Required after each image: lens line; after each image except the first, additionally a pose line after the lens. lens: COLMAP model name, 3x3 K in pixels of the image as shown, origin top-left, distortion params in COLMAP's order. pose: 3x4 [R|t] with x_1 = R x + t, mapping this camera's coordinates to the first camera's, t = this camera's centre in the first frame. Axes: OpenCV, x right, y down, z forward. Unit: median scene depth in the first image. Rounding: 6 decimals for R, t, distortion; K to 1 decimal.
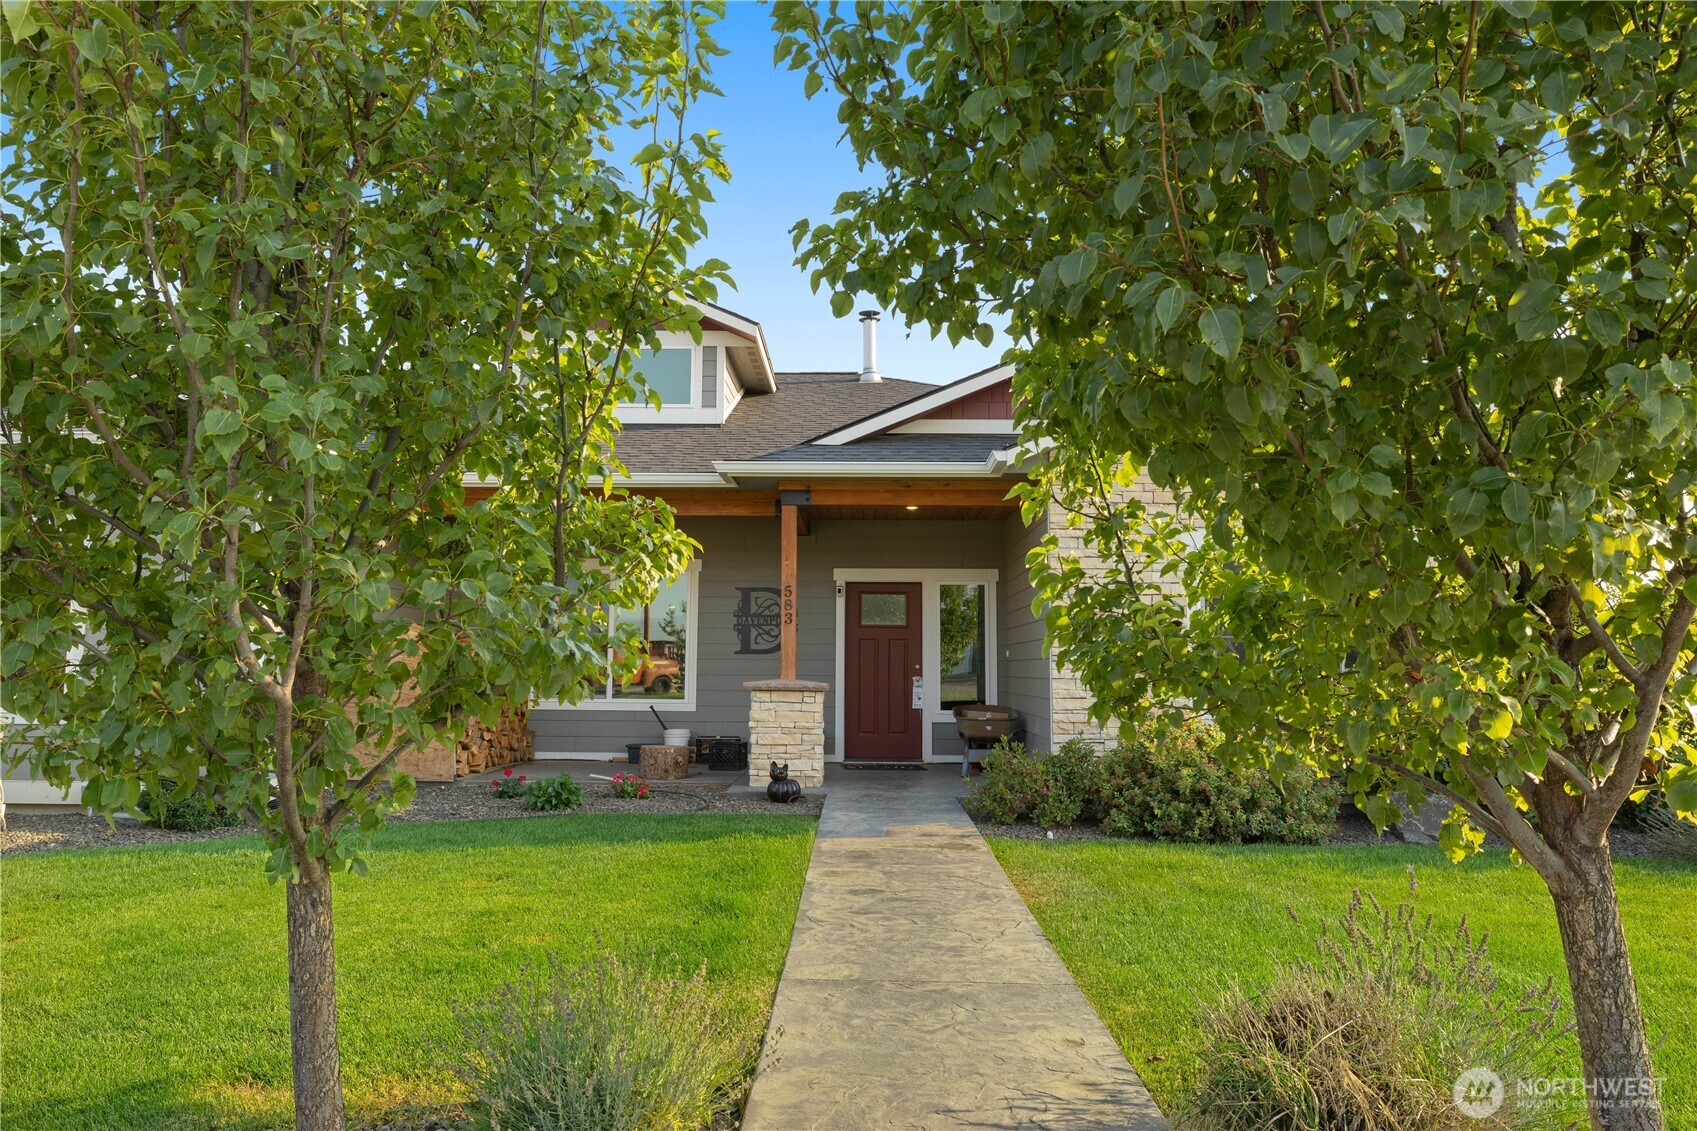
lens RADIAL K [[1090.6, 0, 848.5], [0, 1090.6, 565.5], [0, 0, 1]] dist [0.001239, 0.000057]
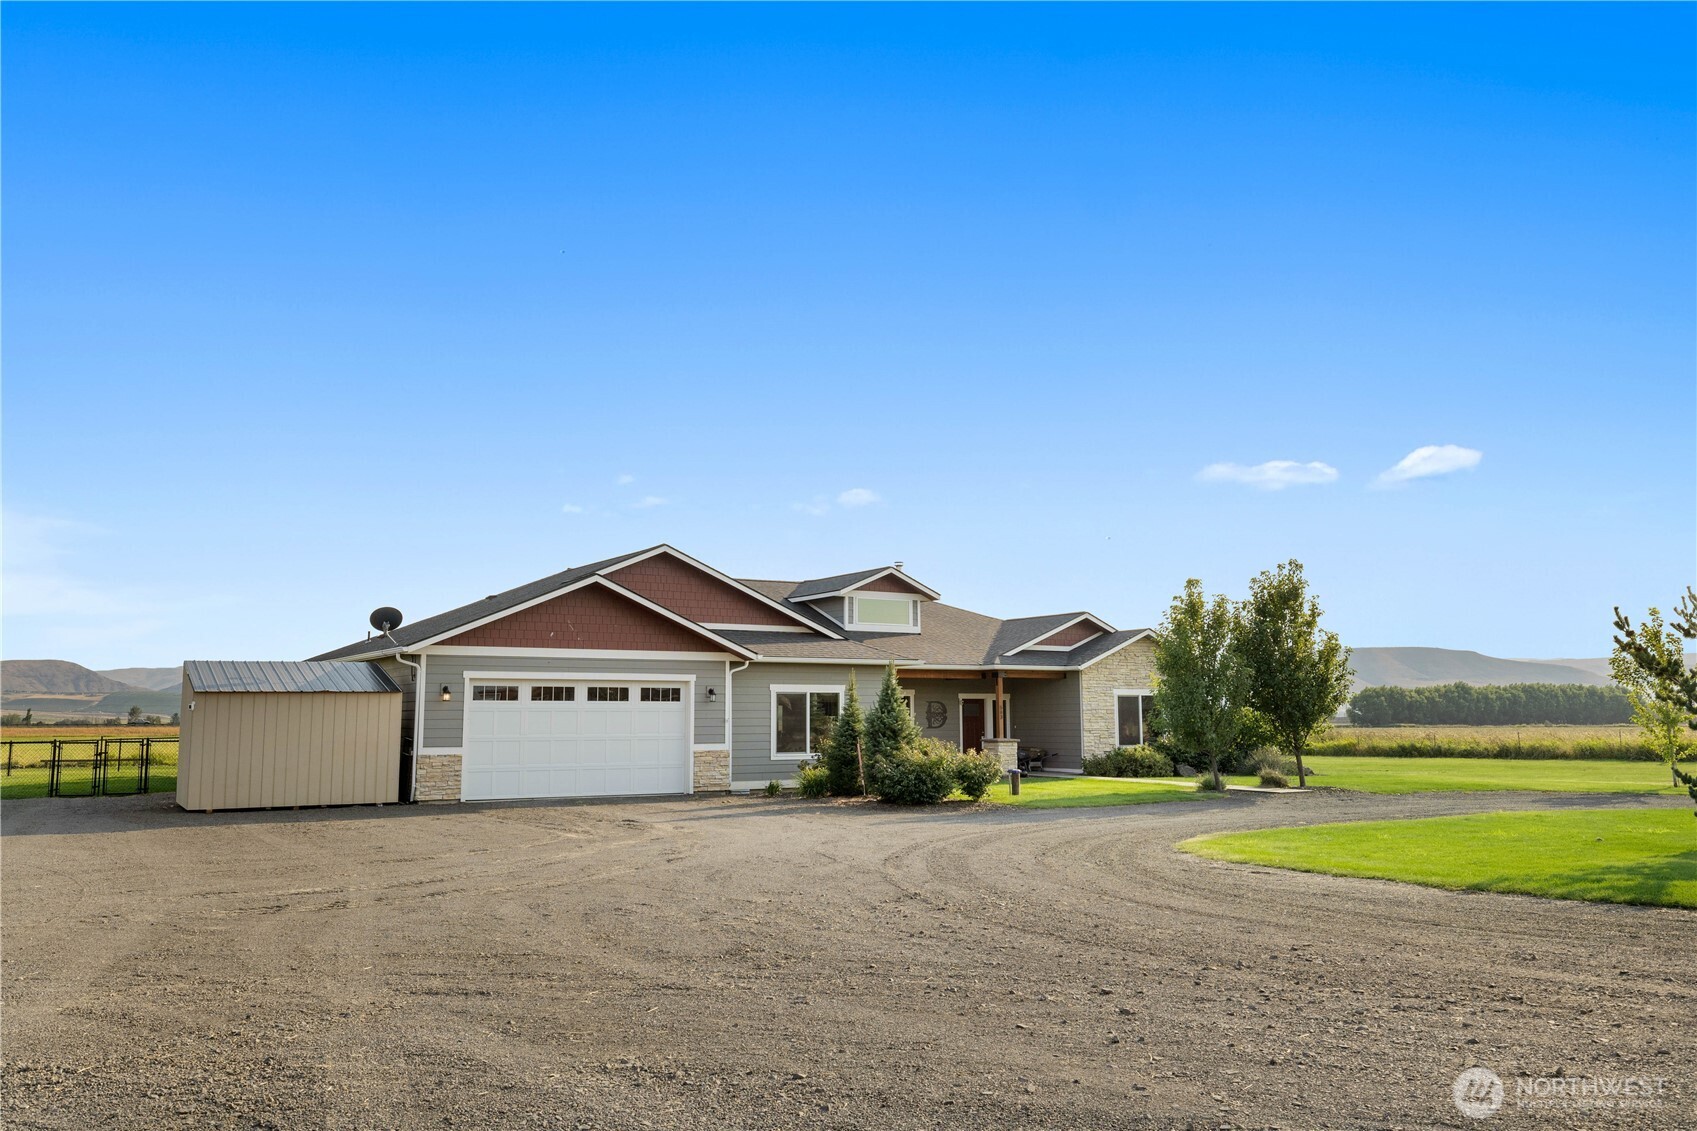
lens RADIAL K [[1305.0, 0, 848.5], [0, 1305.0, 565.5], [0, 0, 1]] dist [0.012364, -0.000895]
pose [[0.842084, 0.051820, 0.536852, -1.857549], [-0.039553, 0.998627, -0.034352, -0.178237], [-0.537895, 0.007693, 0.842977, -1.392985]]
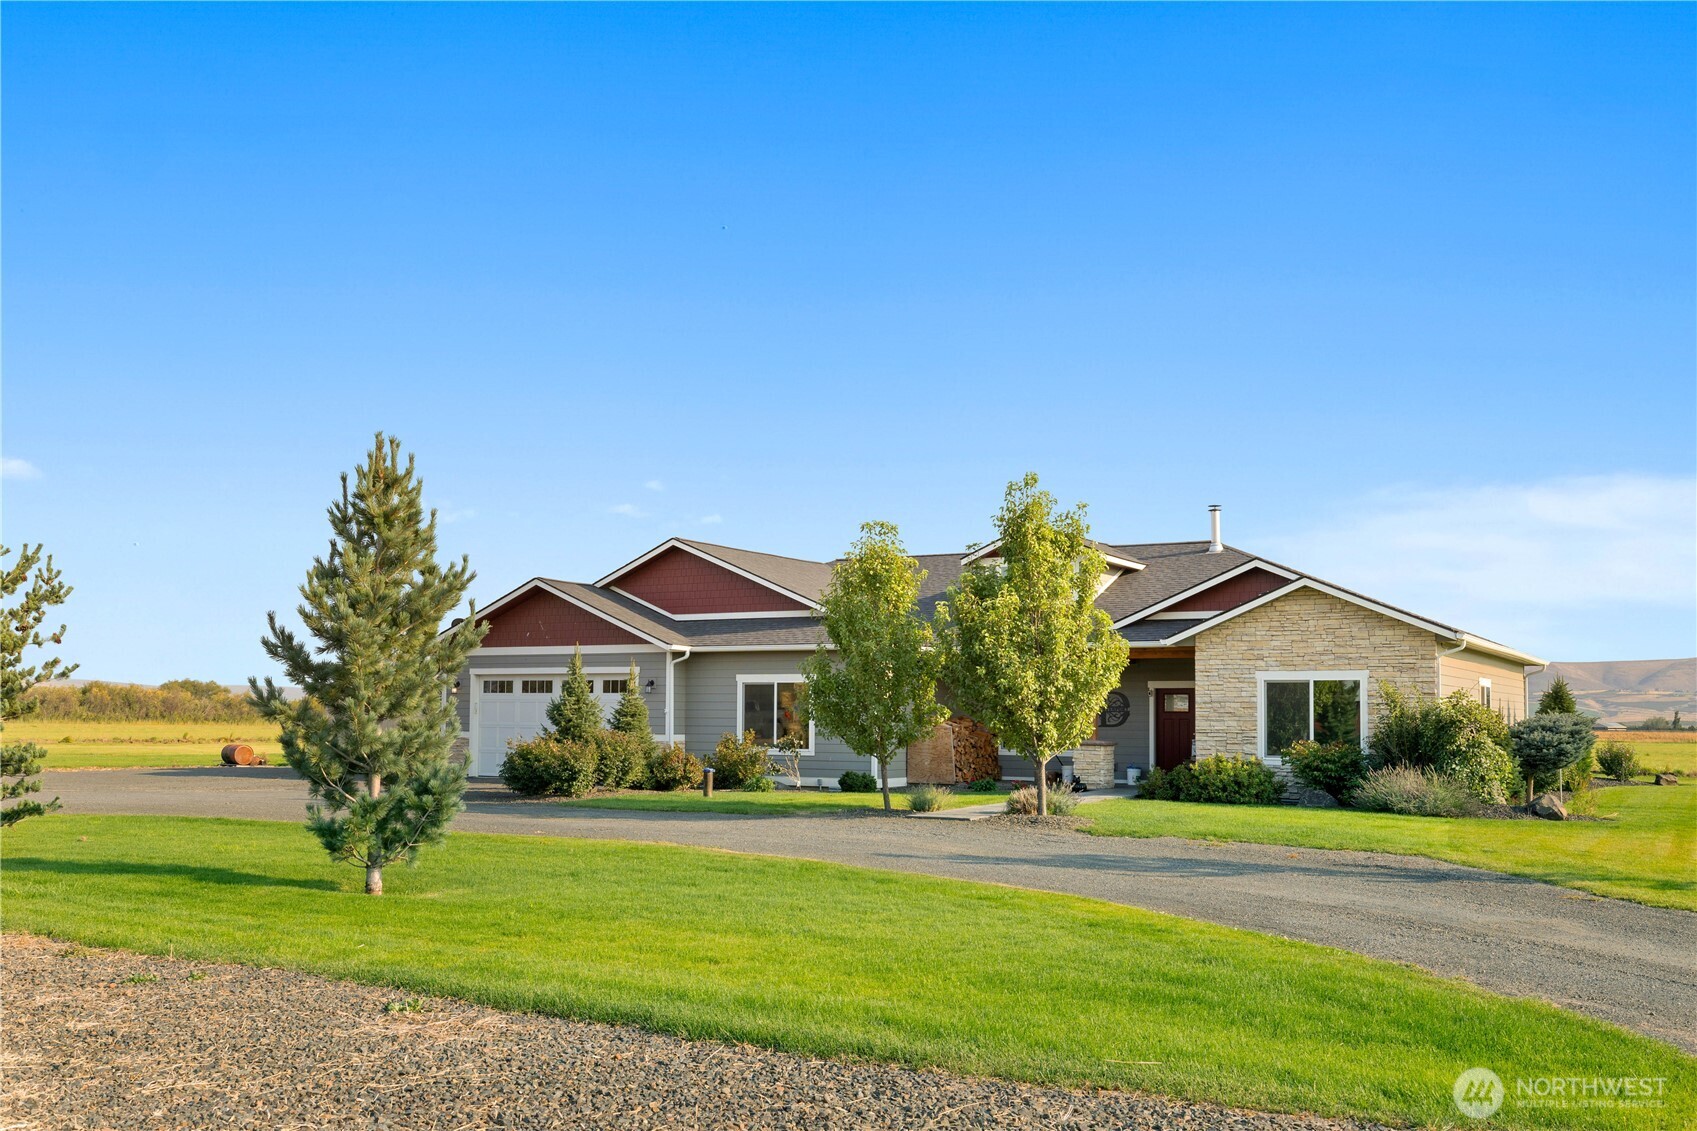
lens RADIAL K [[1558.1, 0, 848.5], [0, 1558.1, 565.5], [0, 0, 1]] dist [0.036369, 0.005974]
pose [[0.875120, -0.047639, -0.481556, 0.831967], [0.043293, 0.998859, -0.020139, -0.163319], [0.481966, -0.003224, 0.876184, -1.580806]]
